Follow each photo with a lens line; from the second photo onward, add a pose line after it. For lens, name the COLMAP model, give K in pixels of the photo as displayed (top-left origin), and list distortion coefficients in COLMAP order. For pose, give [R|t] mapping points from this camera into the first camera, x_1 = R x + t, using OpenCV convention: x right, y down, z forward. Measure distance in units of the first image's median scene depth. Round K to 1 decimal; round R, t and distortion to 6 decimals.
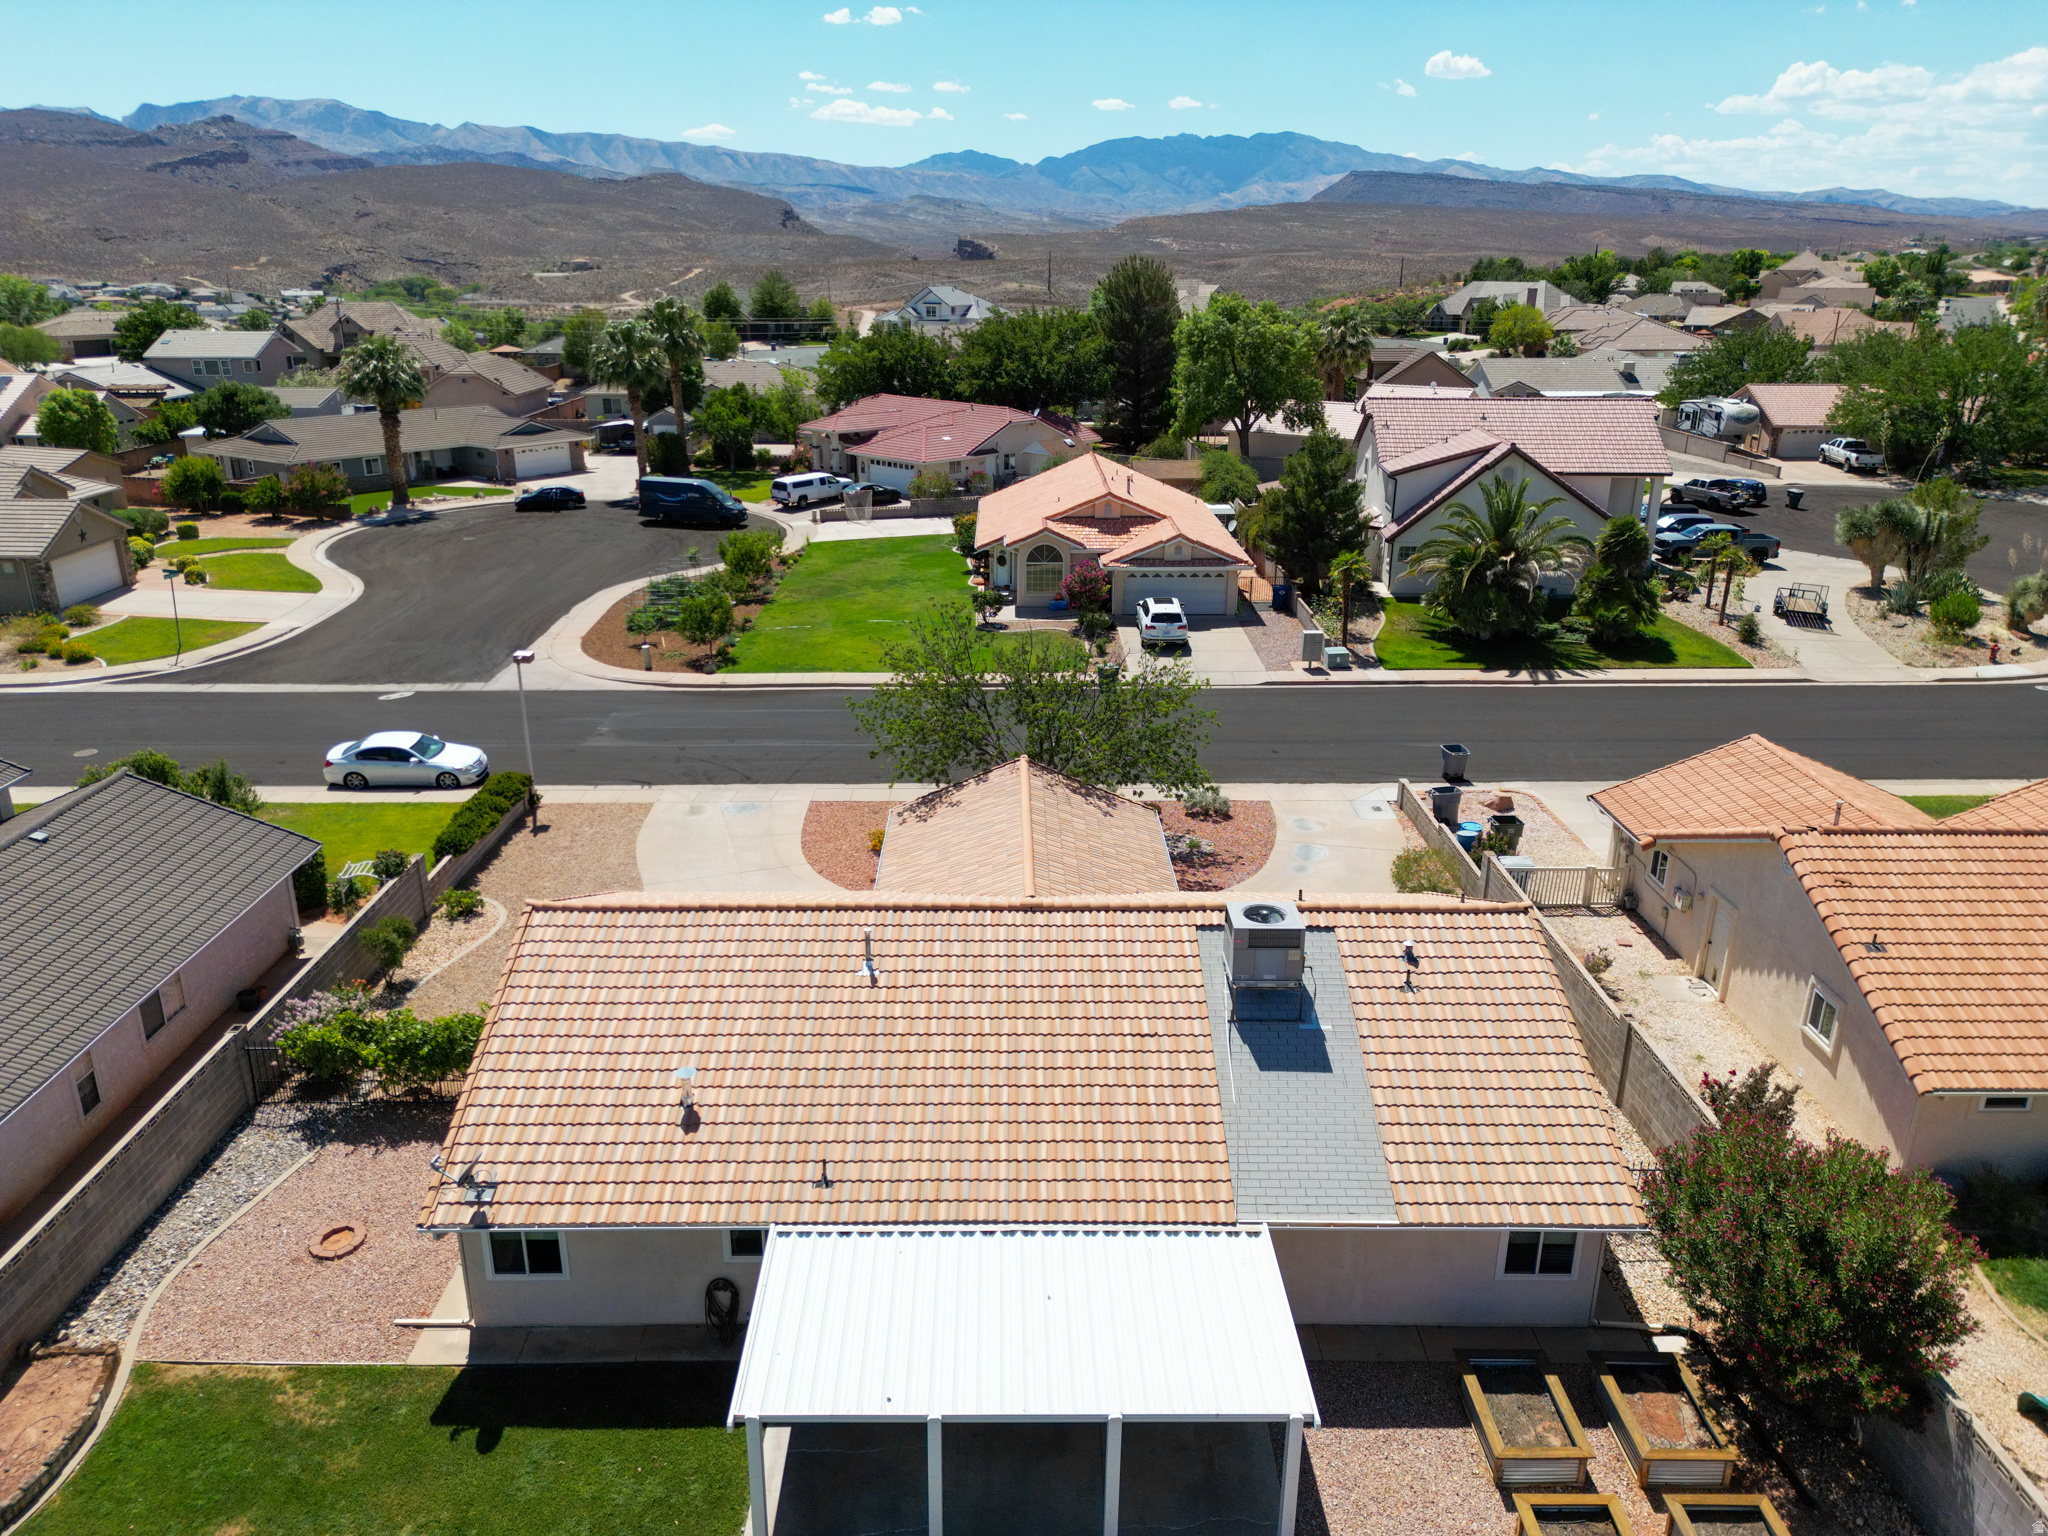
lens RADIAL K [[1422.8, 0, 1022.5], [0, 1422.8, 797.2], [0, 0, 1]] dist [0.055368, -0.042128]
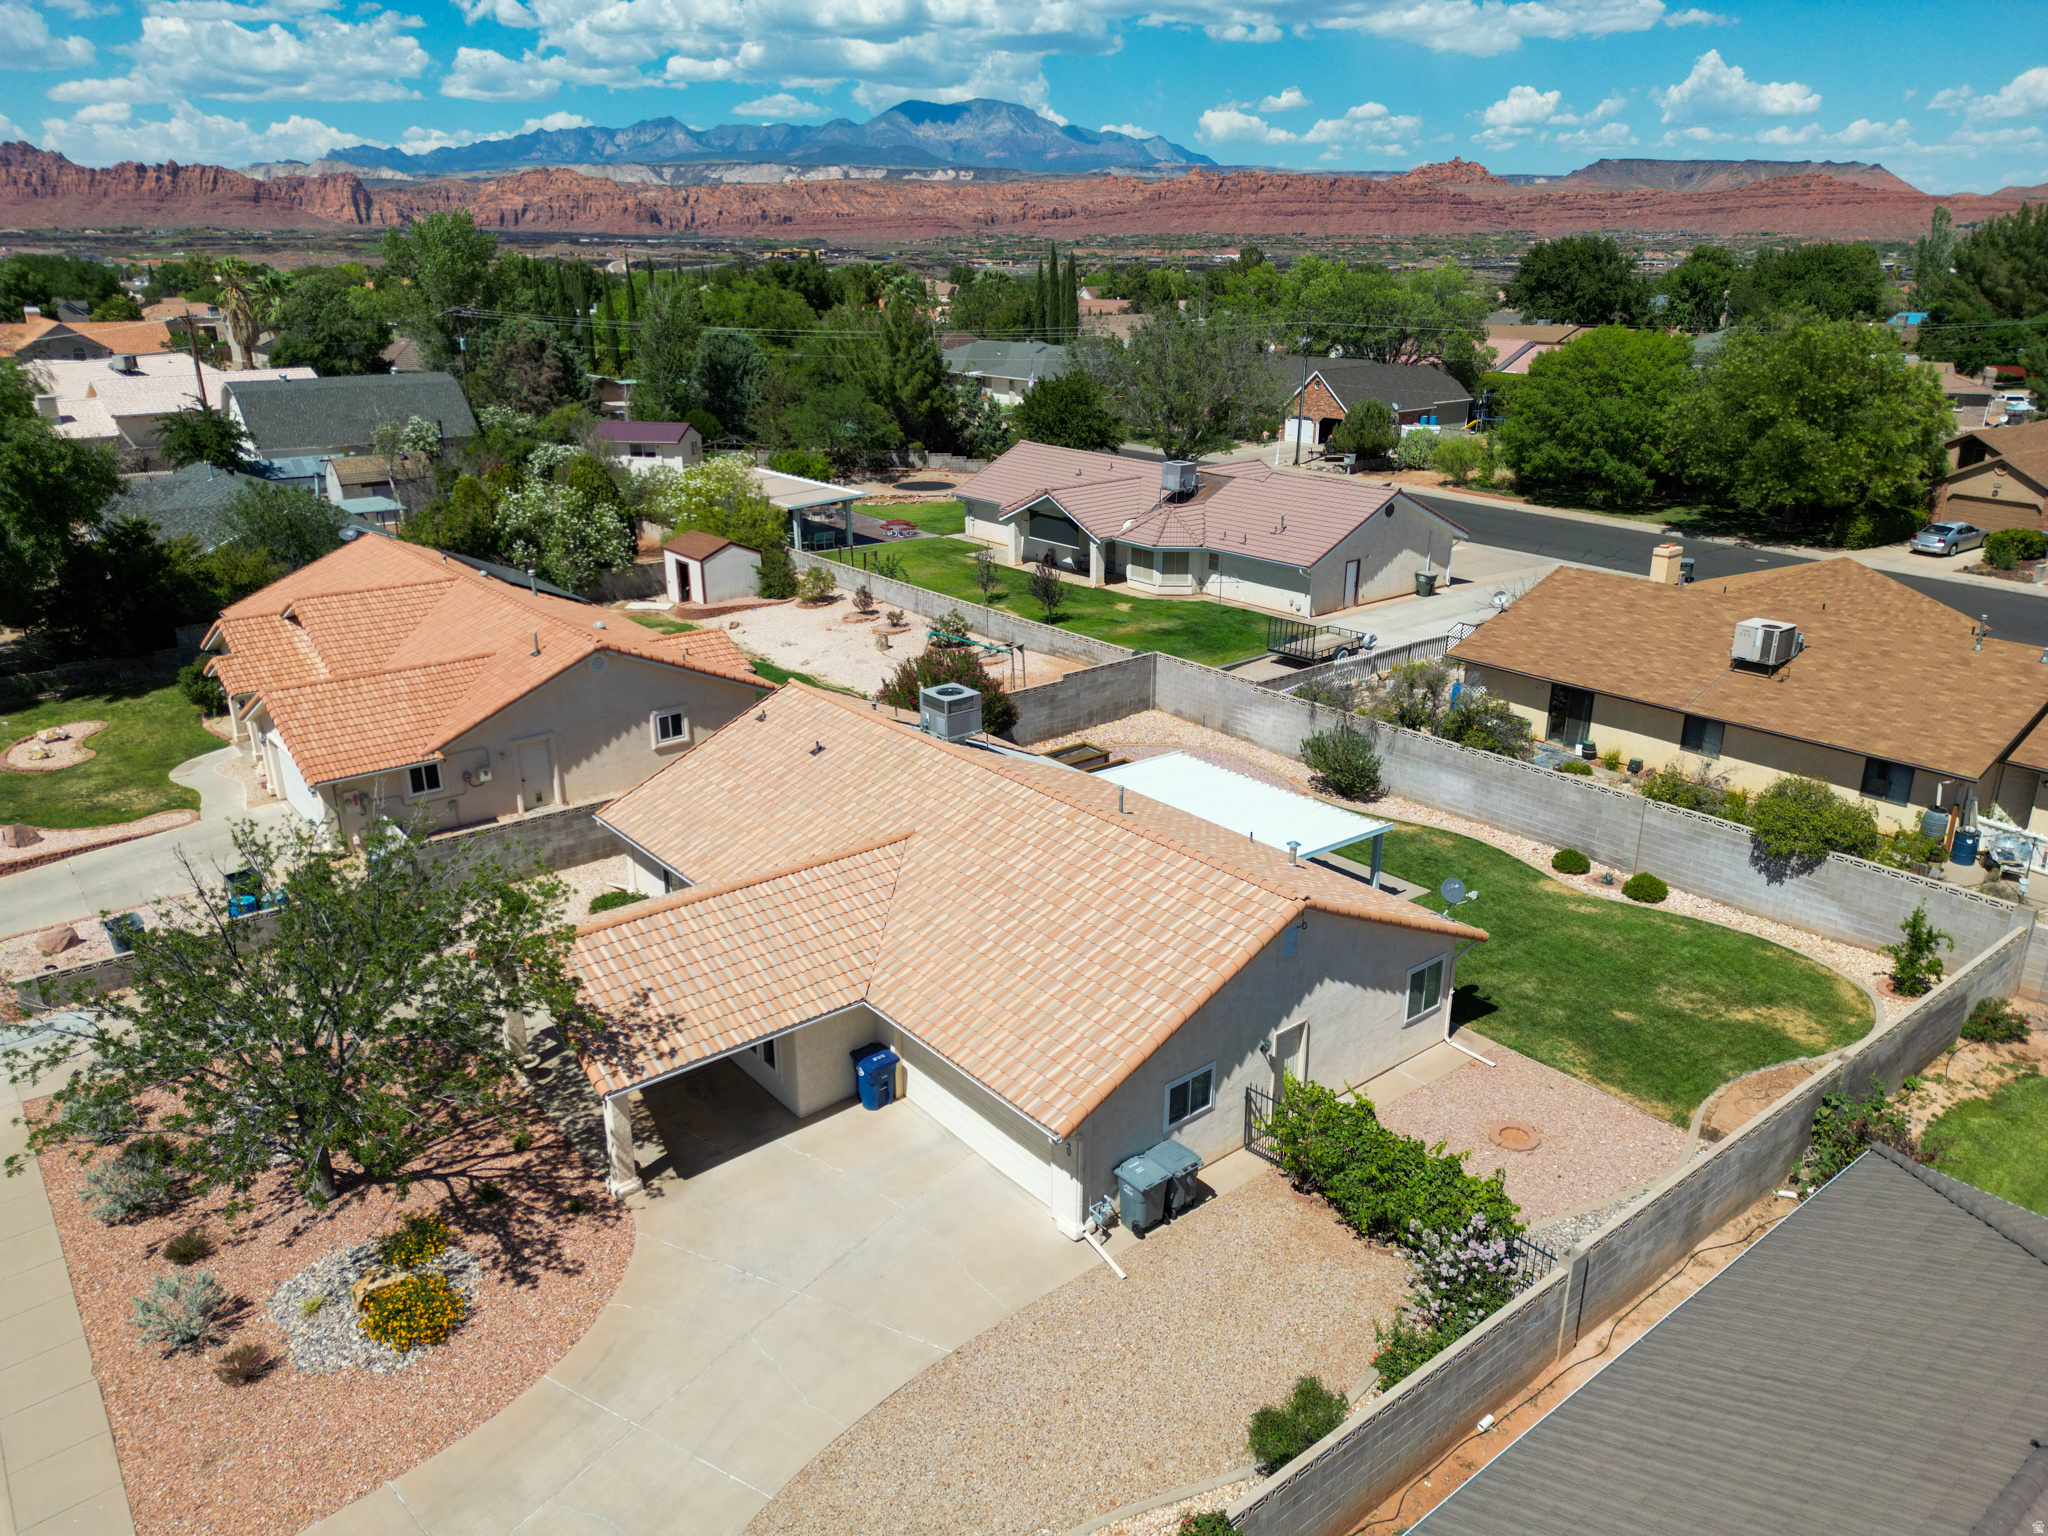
lens RADIAL K [[1422.8, 0, 1022.5], [0, 1422.8, 797.2], [0, 0, 1]] dist [0.055368, -0.042128]
pose [[-0.616971, -0.288091, 0.732359, -0.411372], [0.283698, 0.786602, 0.548428, -0.255480], [-0.734072, 0.546133, -0.403580, 0.668512]]
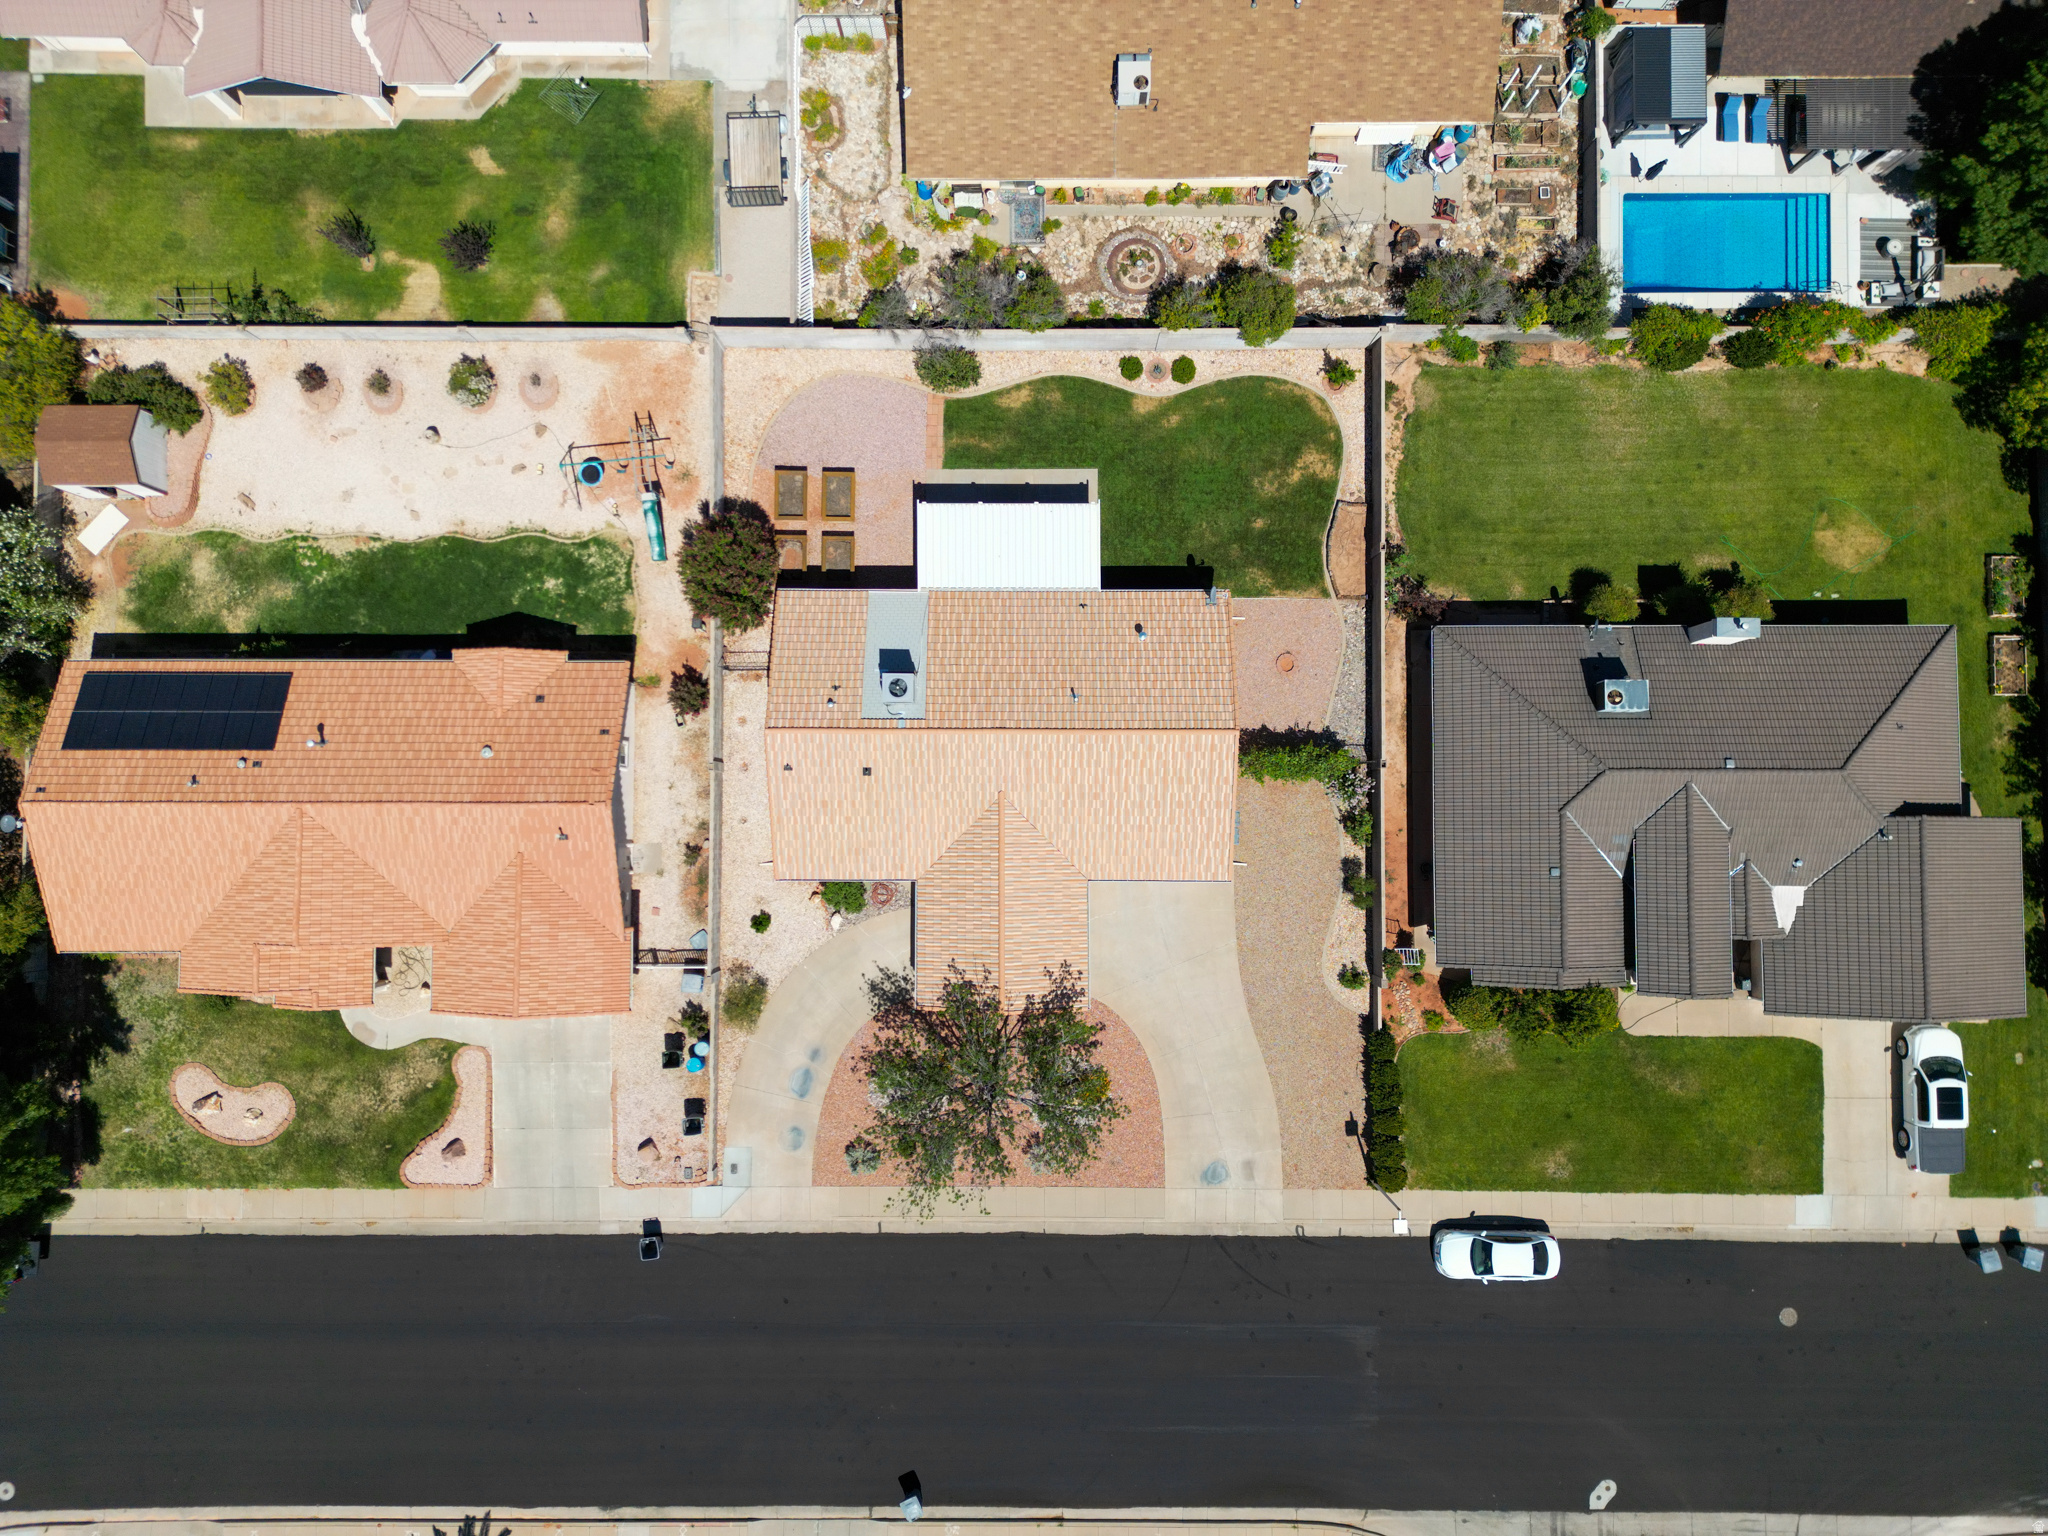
lens RADIAL K [[1422.8, 0, 1022.5], [0, 1422.8, 797.2], [0, 0, 1]] dist [0.055368, -0.042128]
pose [[-0.999909, -0.012160, 0.005822, -0.018378], [0.009408, -0.319981, 0.947377, -0.870712], [-0.009657, 0.947346, 0.320066, 0.189642]]
